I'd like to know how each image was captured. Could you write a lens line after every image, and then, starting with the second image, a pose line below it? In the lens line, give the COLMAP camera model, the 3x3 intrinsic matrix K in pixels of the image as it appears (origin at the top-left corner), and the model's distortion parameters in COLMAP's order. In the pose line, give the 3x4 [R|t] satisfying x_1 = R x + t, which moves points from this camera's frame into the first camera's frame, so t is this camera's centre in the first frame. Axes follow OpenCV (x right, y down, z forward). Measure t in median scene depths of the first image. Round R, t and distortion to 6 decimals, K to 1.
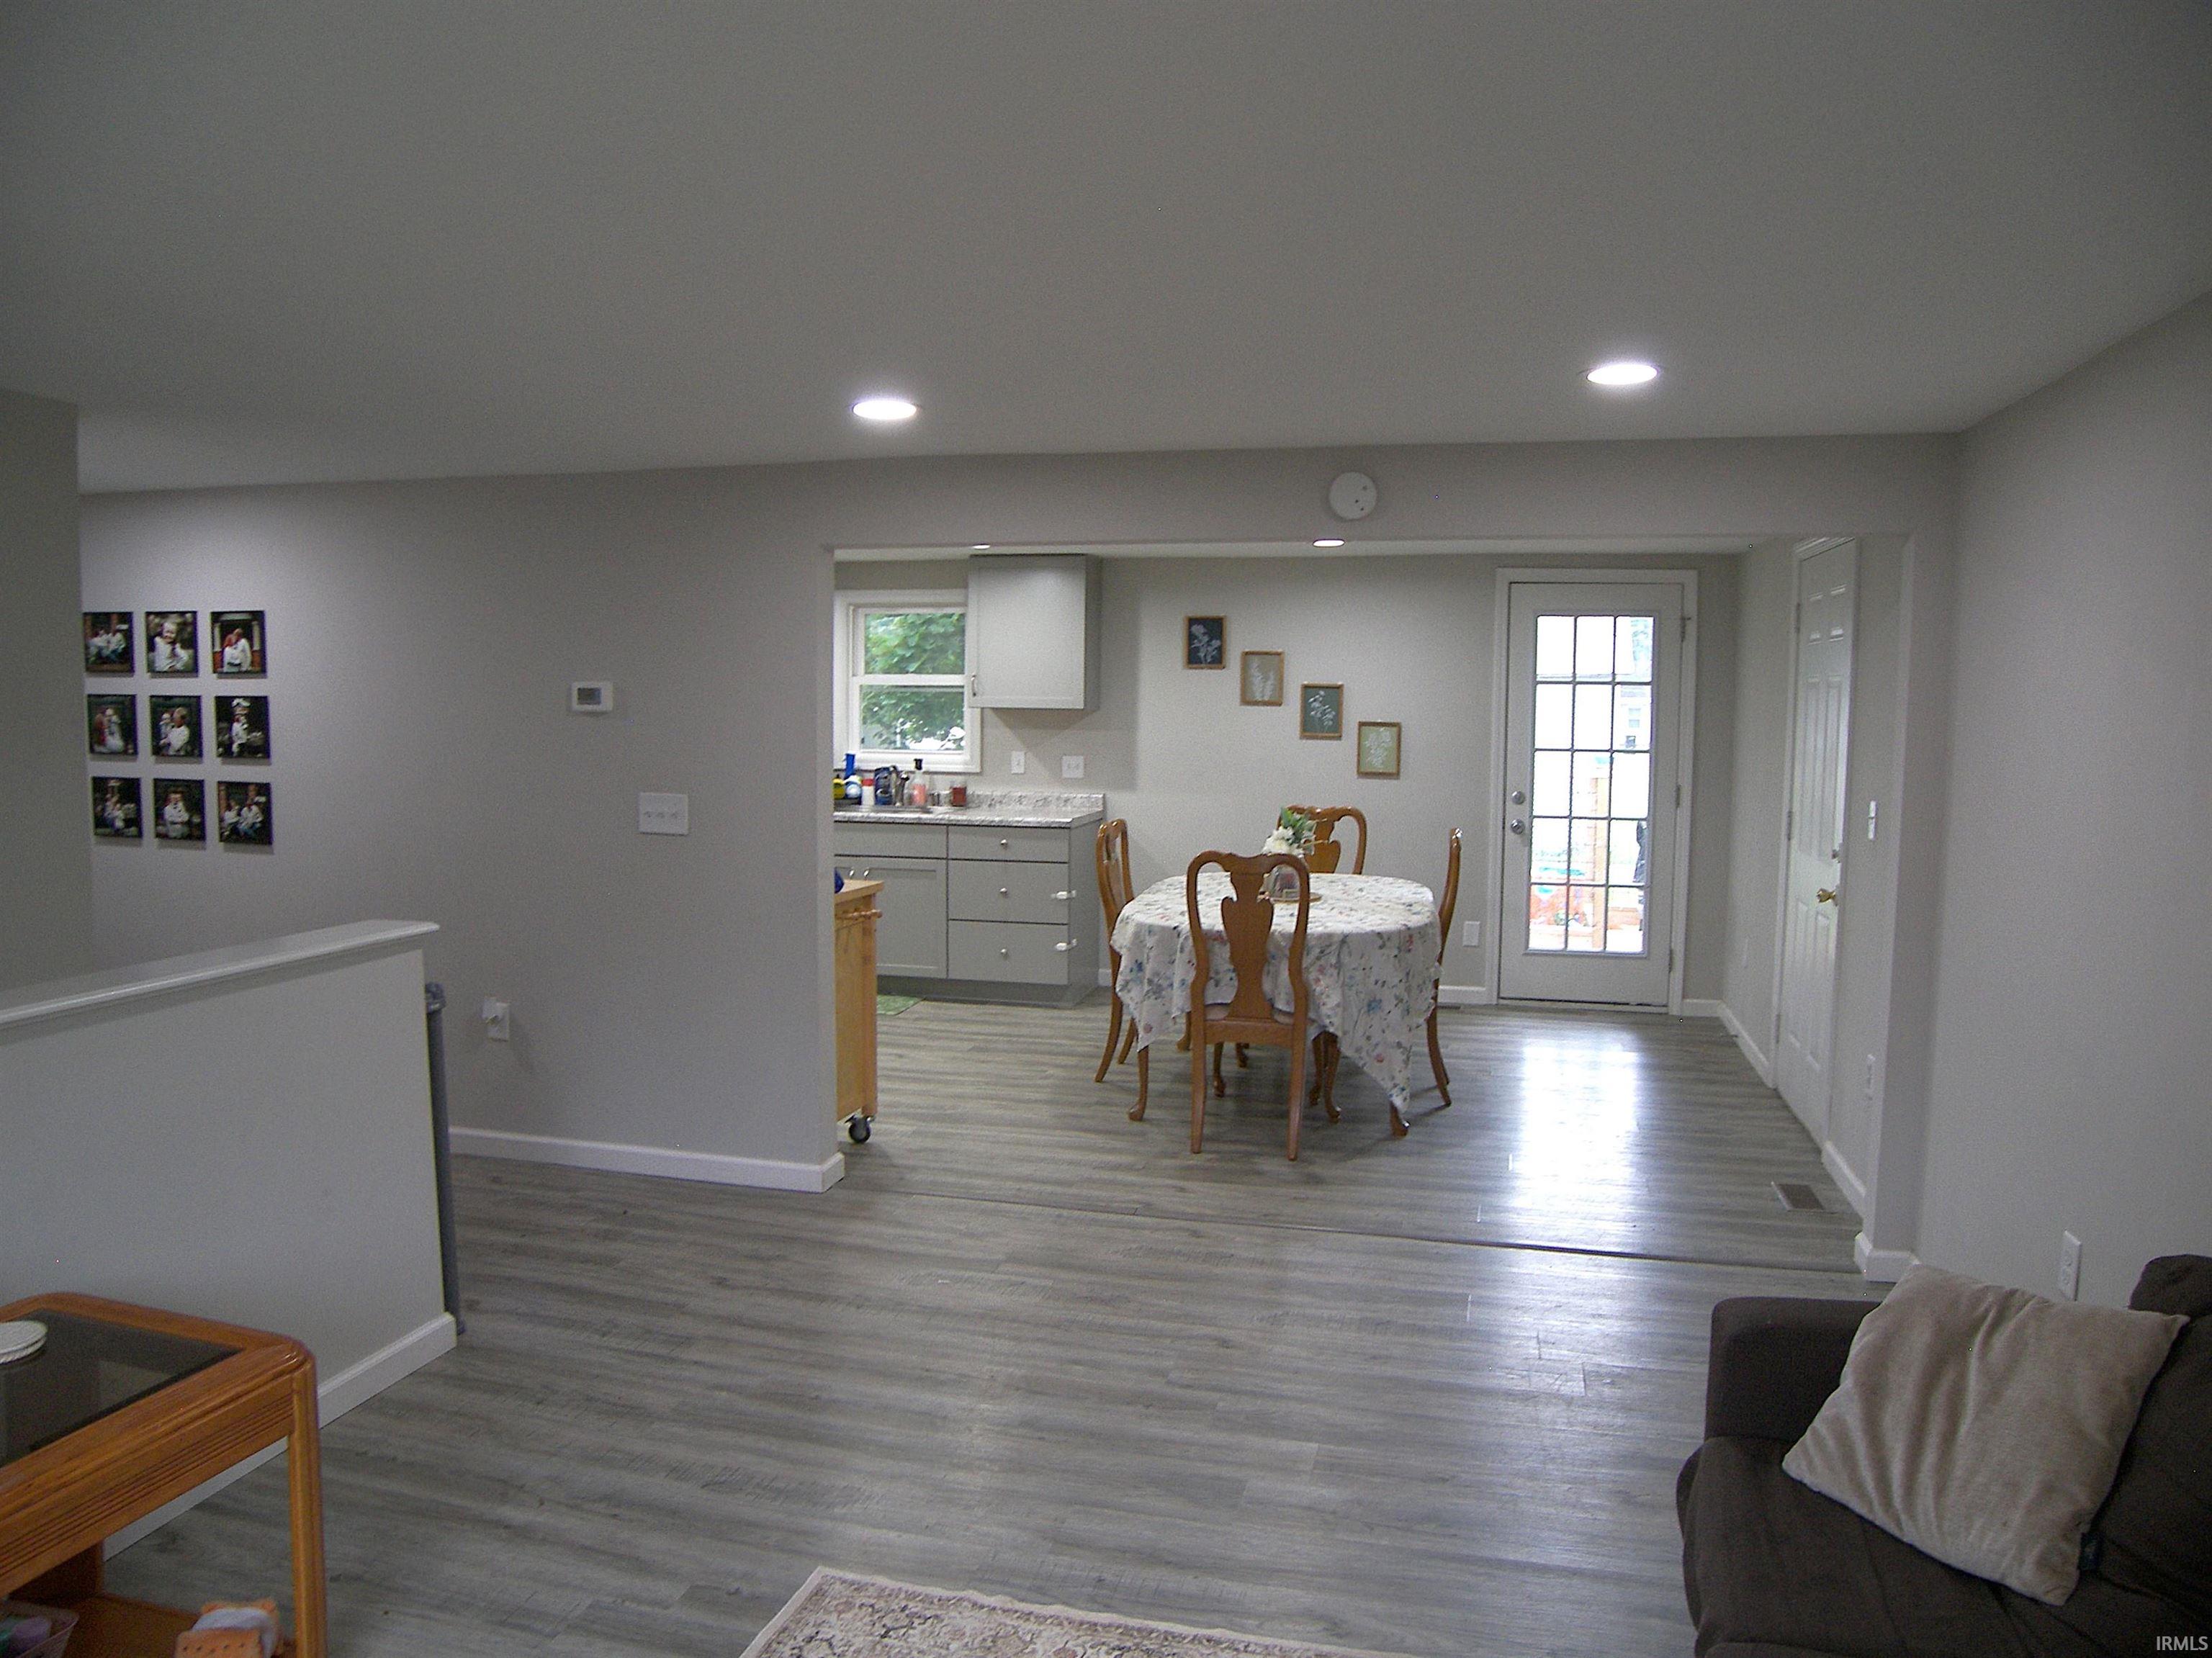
lens RADIAL K [[1569.2, 0, 1106.0], [0, 1569.2, 829.0], [0, 0, 1]] dist [-0.142339, 0.105001]
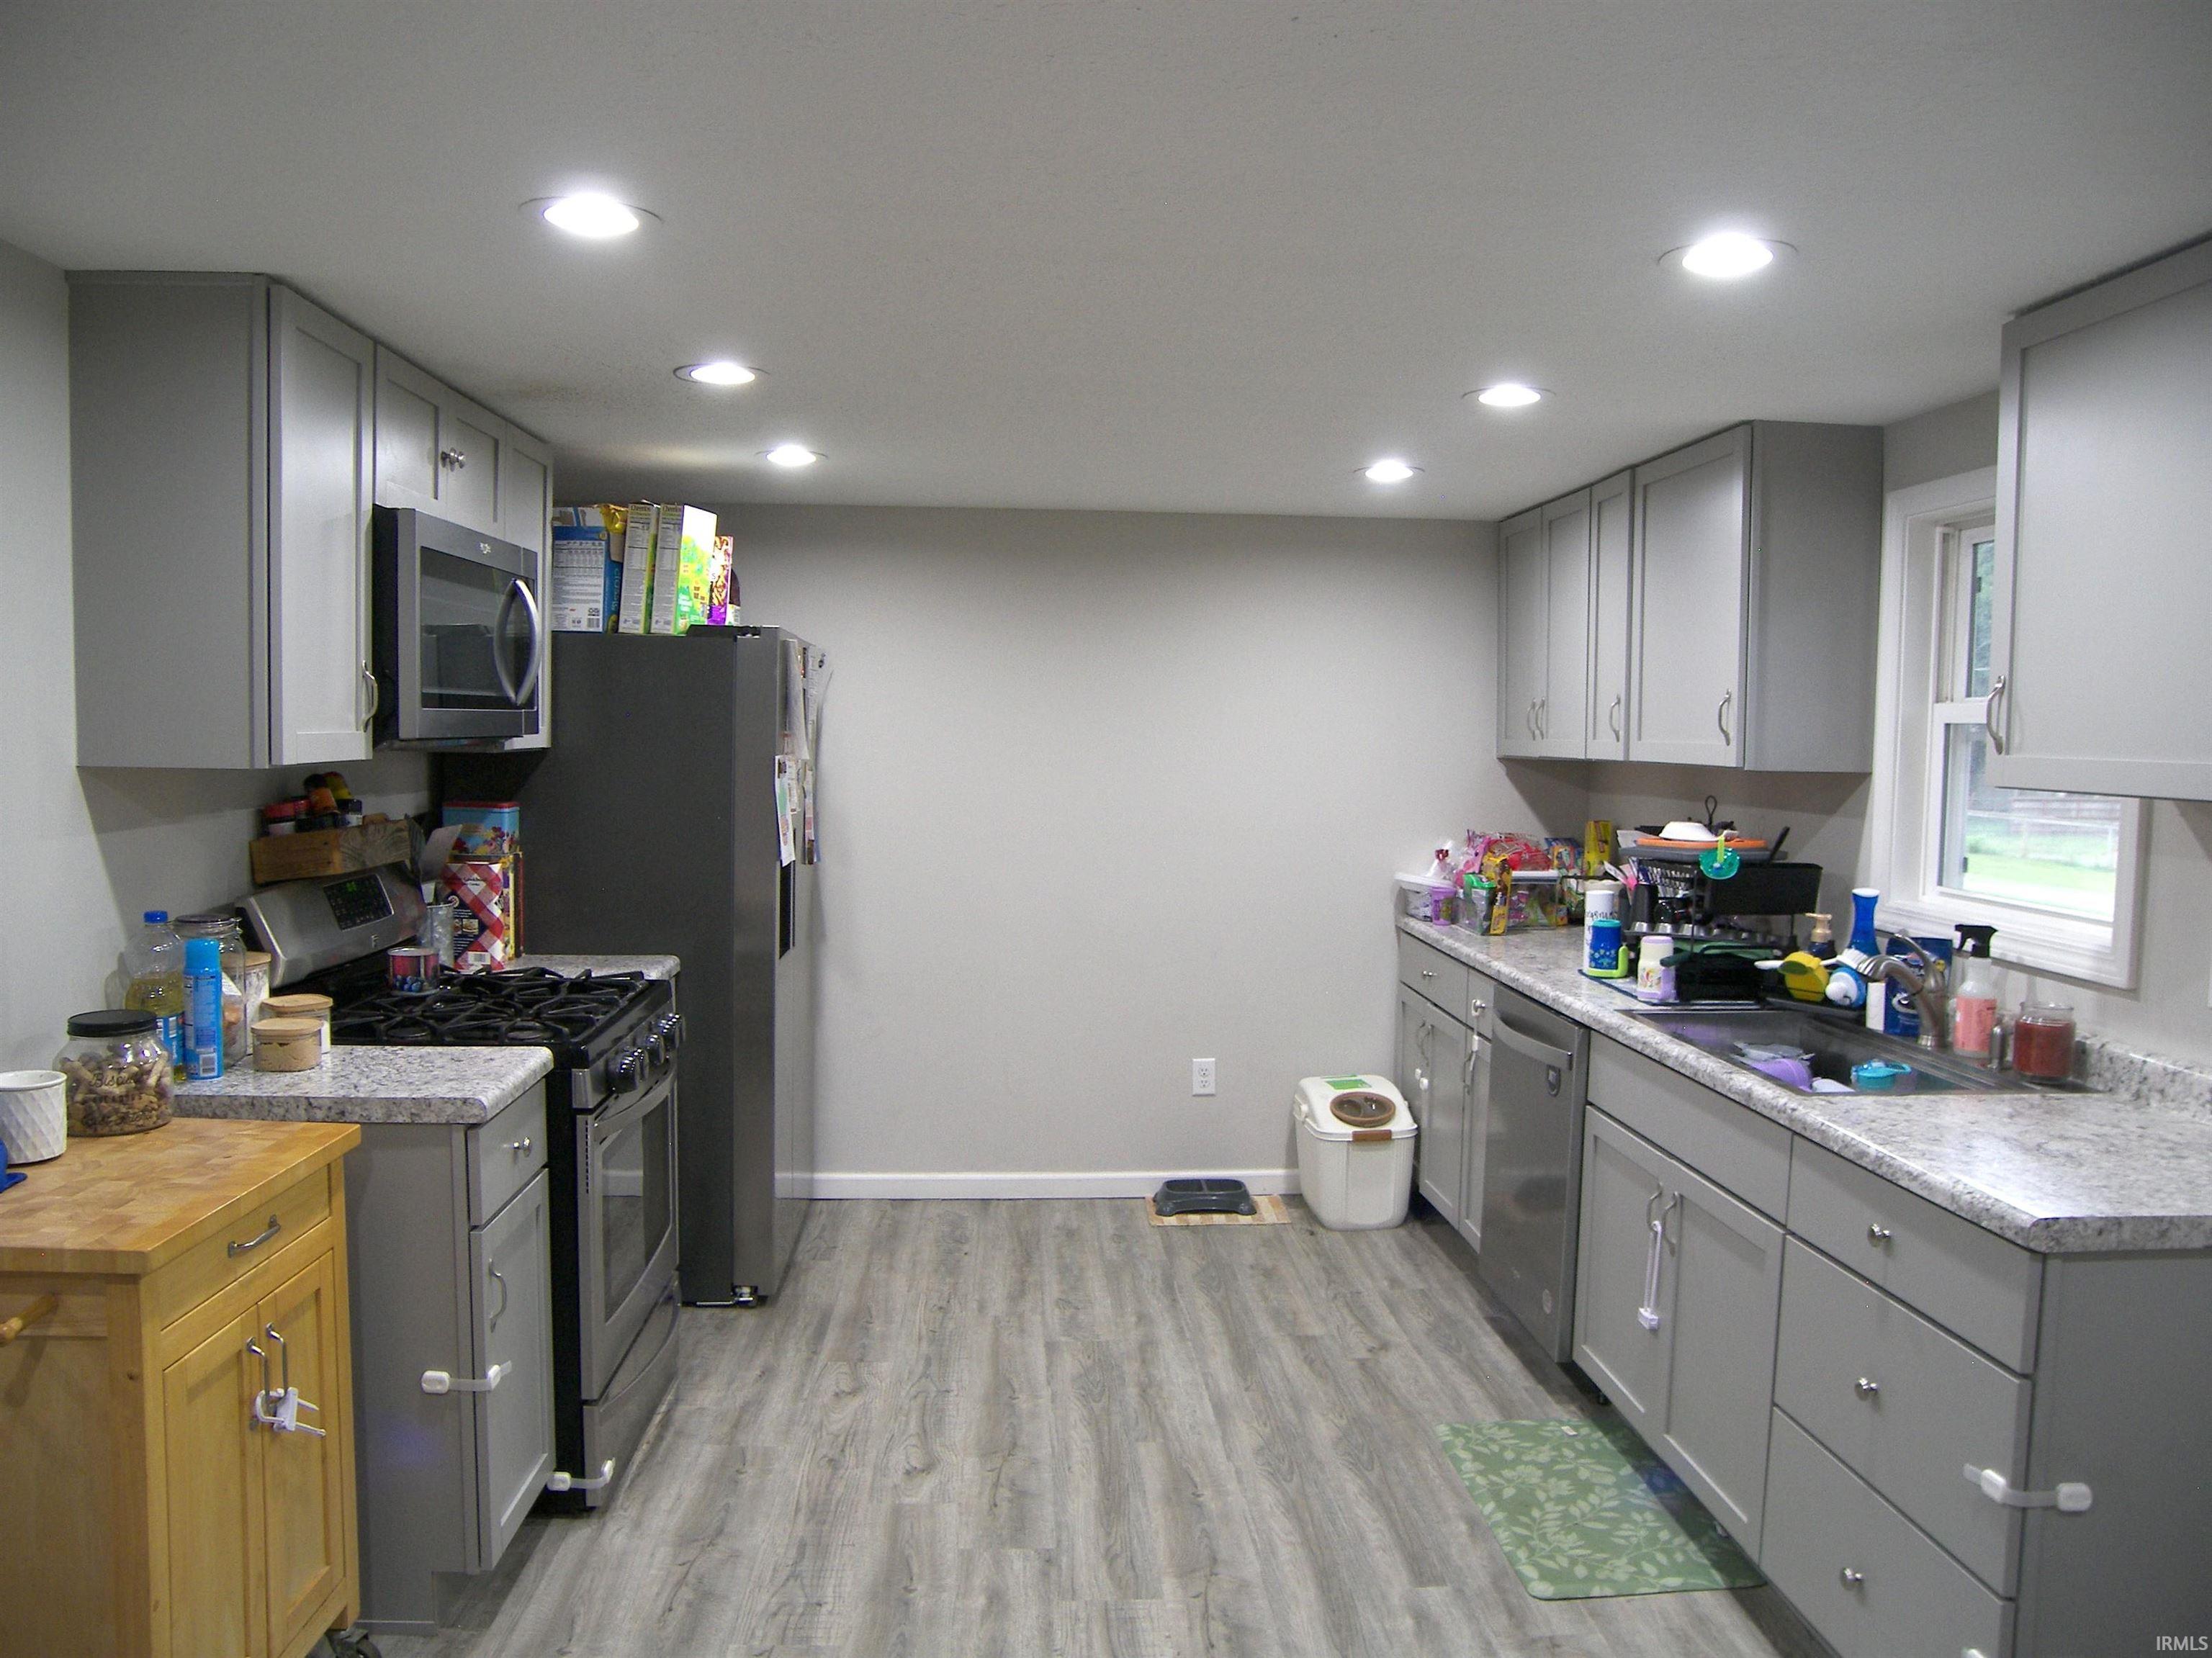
lens RADIAL K [[1569.2, 0, 1106.0], [0, 1569.2, 829.0], [0, 0, 1]] dist [-0.142339, 0.105001]
pose [[0.307318, 0.055789, -0.949970, 0.148201], [-0.094021, 0.995176, 0.028028, -0.057888], [0.946951, 0.080703, 0.311080, 0.698629]]
